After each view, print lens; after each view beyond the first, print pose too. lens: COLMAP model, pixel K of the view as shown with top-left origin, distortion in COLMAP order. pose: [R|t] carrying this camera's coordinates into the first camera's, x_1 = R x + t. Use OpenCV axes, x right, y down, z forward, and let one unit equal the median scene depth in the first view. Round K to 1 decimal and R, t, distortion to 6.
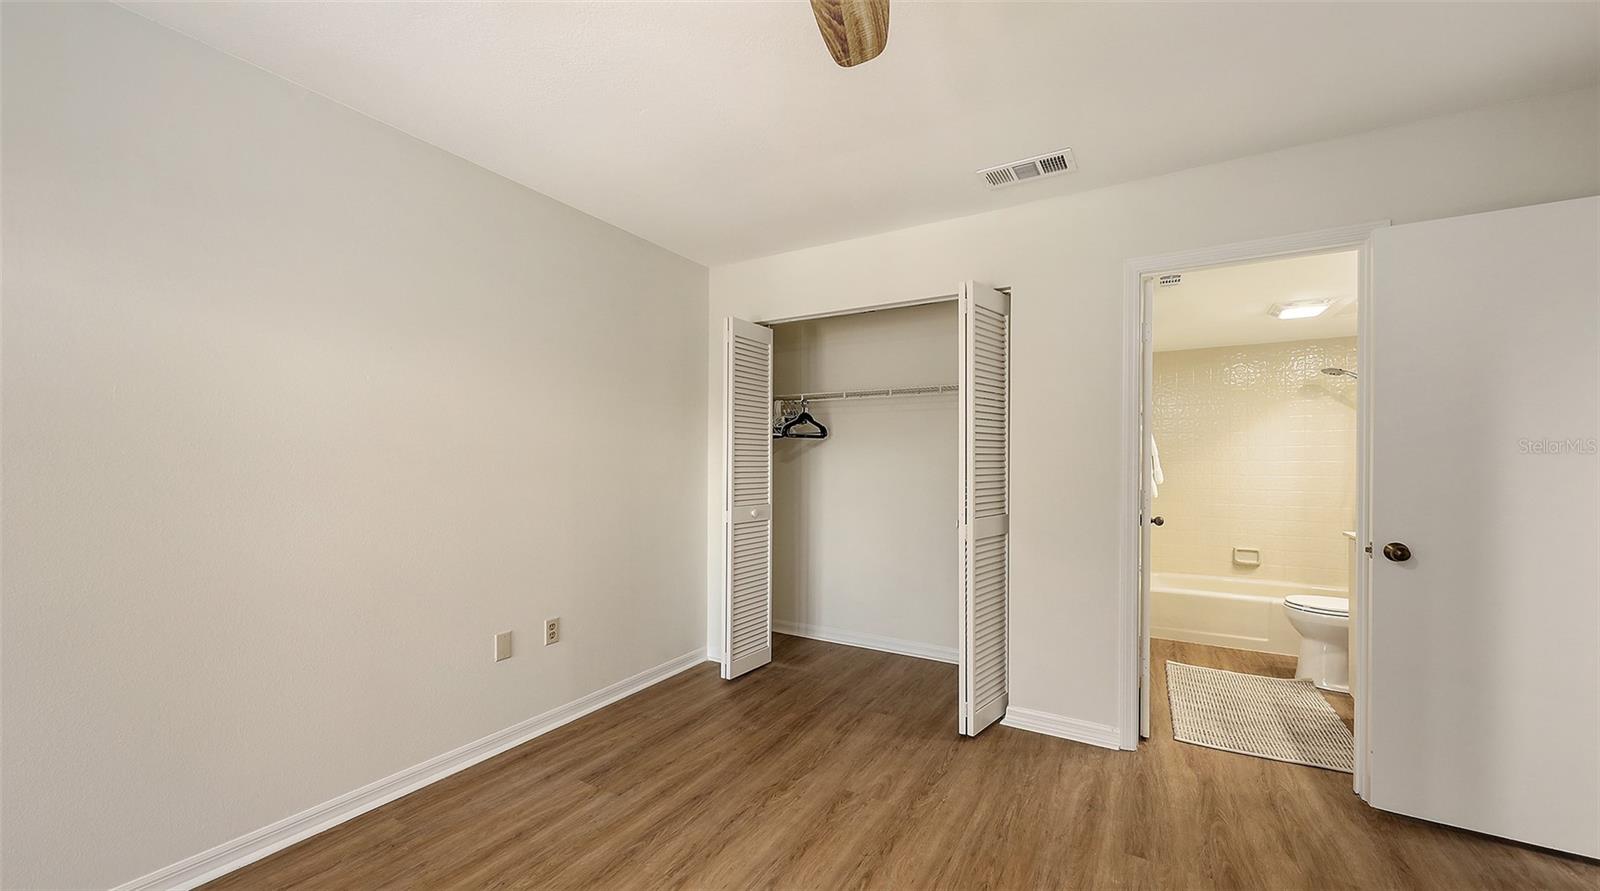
lens RADIAL K [[581.9, 0, 800.9], [0, 581.9, 456.1], [0, 0, 1]] dist [0.002070, -0.000319]
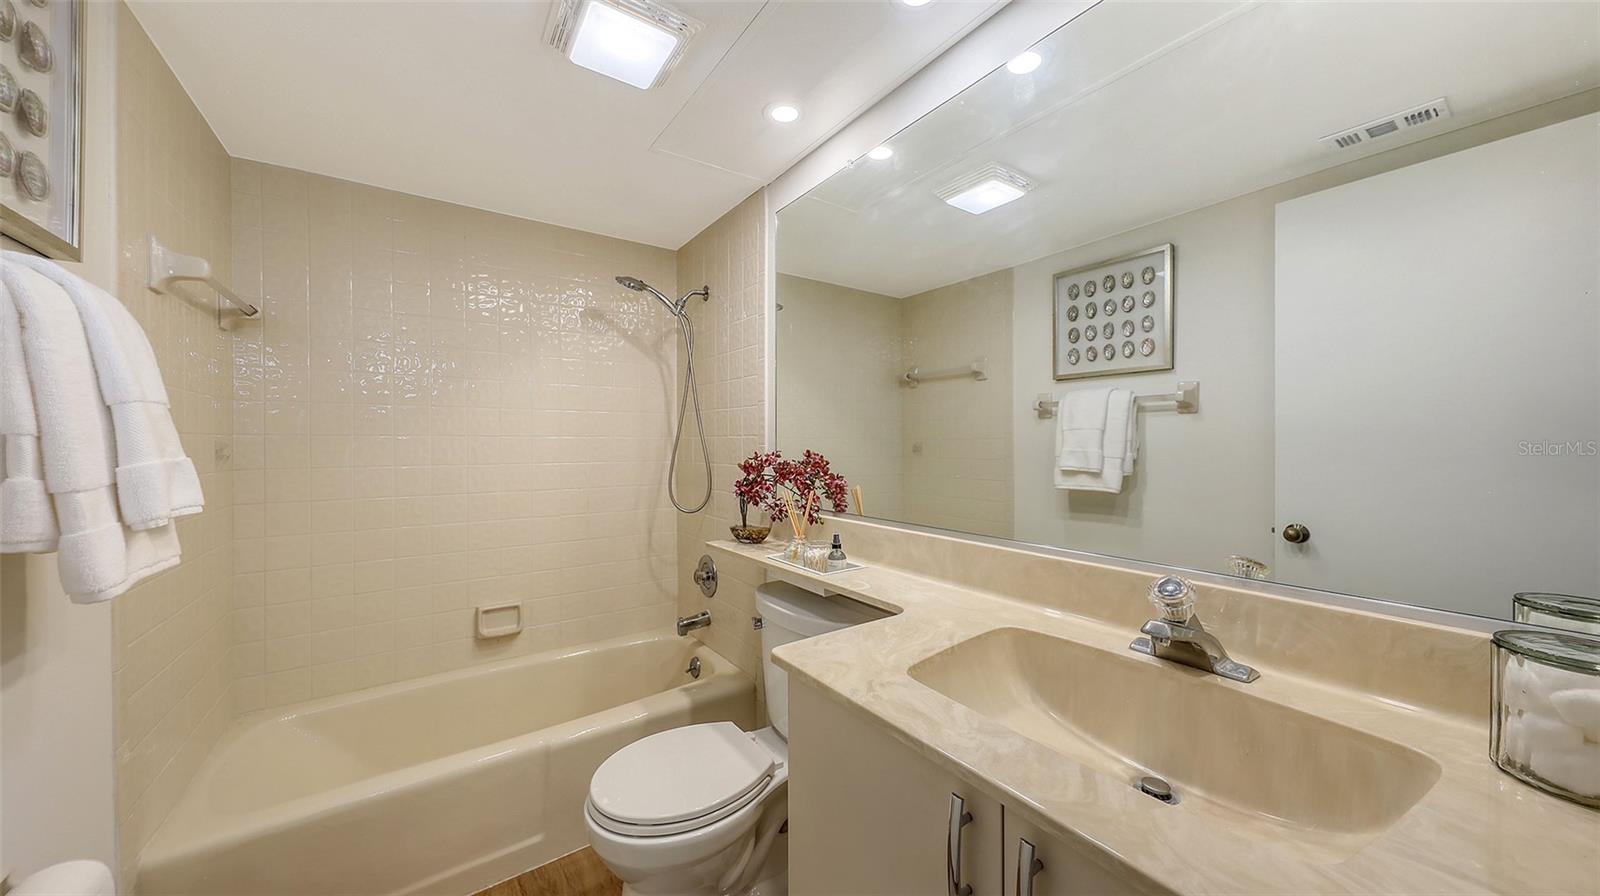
lens RADIAL K [[561.7, 0, 796.1], [0, 561.7, 442.8], [0, 0, 1]] dist [0.004096, -0.000883]
pose [[0.434655, -0.007992, 0.900562, 0.793472], [-0.014147, 0.999777, 0.015700, 0.008826], [-0.900486, -0.019564, 0.434445, 1.010471]]
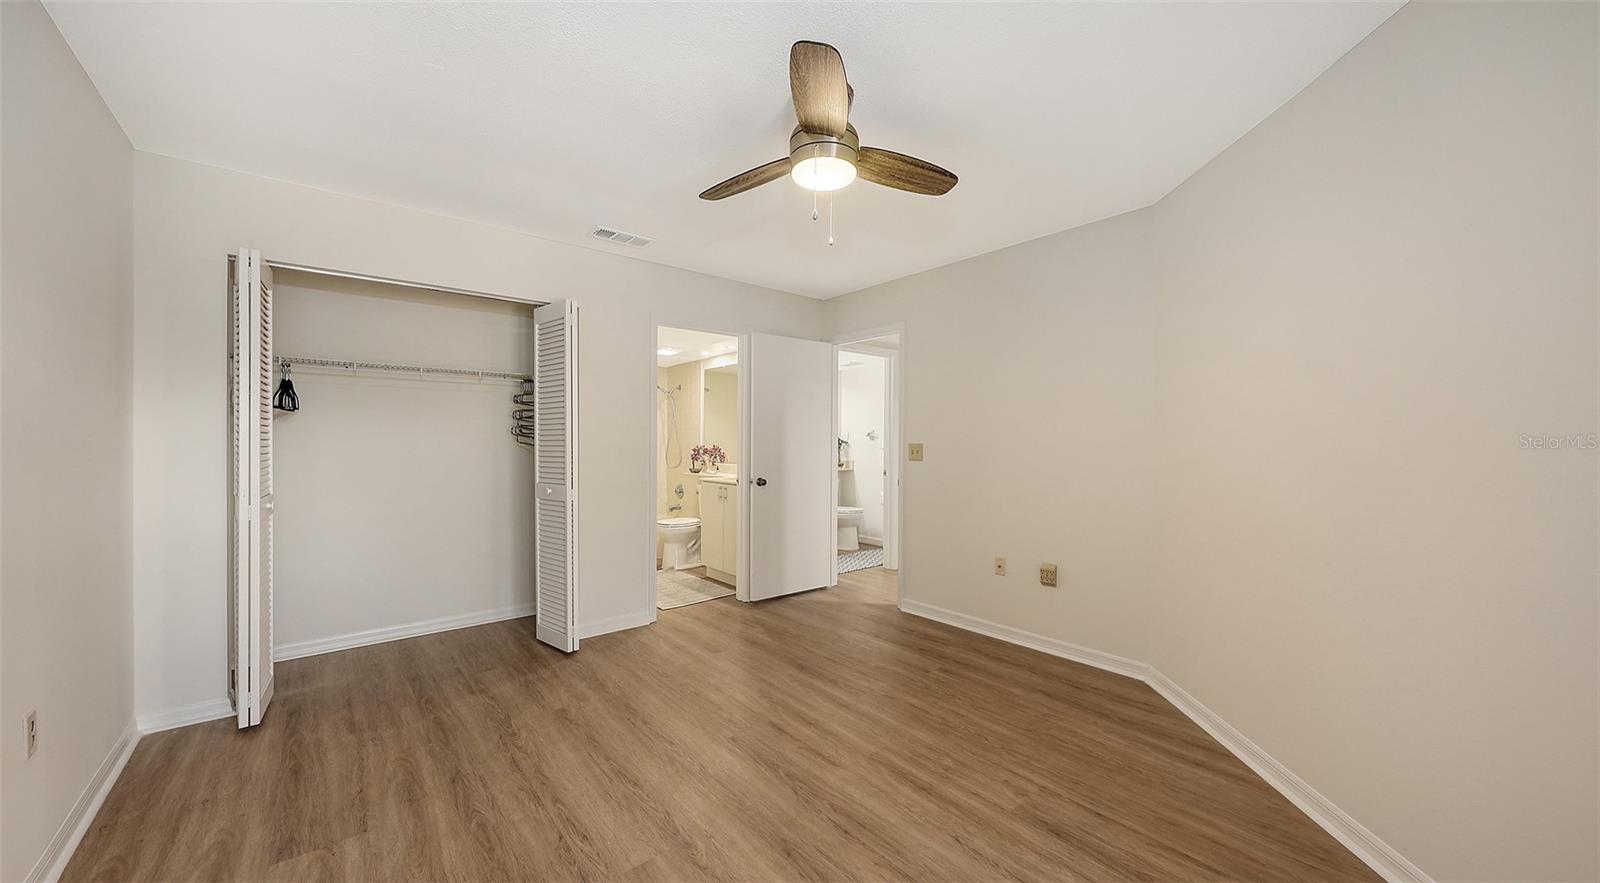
lens RADIAL K [[561.7, 0, 793.6], [0, 561.7, 446.1], [0, 0, 1]] dist [0.004096, -0.000883]
pose [[0.347284, -0.007525, 0.937730, -0.744895], [-0.014092, 0.999813, 0.013242, -0.001262], [-0.937654, -0.017813, 0.347113, 0.117007]]
